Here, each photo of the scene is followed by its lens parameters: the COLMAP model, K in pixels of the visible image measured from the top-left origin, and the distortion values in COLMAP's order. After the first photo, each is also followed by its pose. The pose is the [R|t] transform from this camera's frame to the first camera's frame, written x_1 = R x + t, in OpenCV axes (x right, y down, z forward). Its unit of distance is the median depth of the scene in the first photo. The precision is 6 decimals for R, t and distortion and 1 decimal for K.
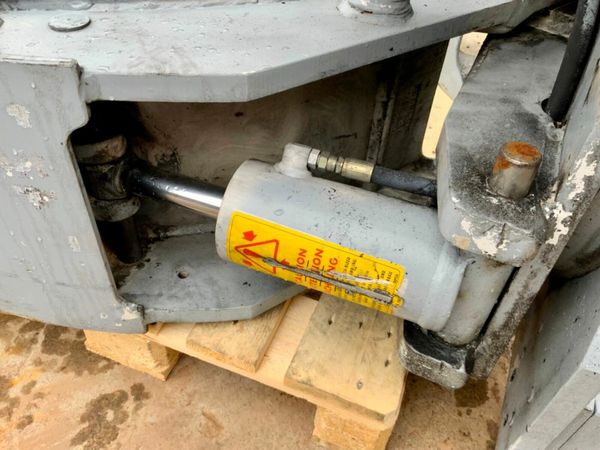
lens RADIAL K [[499.2, 0, 302.2], [0, 499.2, 227.2], [0, 0, 1]] dist [0.081749, -0.145575]
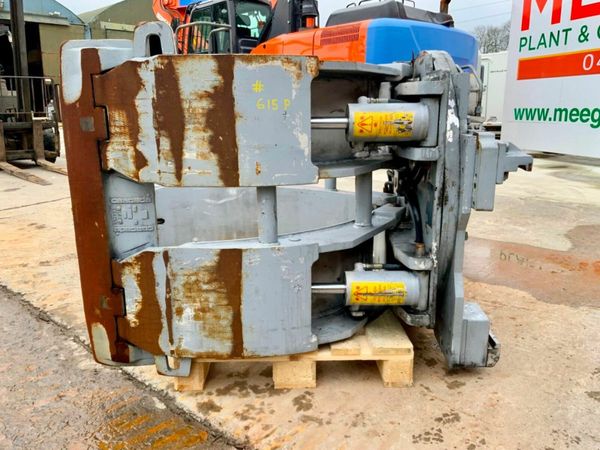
lens RADIAL K [[499.2, 0, 298.6], [0, 499.2, 224.9], [0, 0, 1]] dist [0.081749, -0.145575]
pose [[0.923172, -0.144449, 0.356212, -1.570712], [0.303956, 0.841593, -0.446466, 1.015246], [-0.235294, 0.520437, 0.820842, -1.825136]]
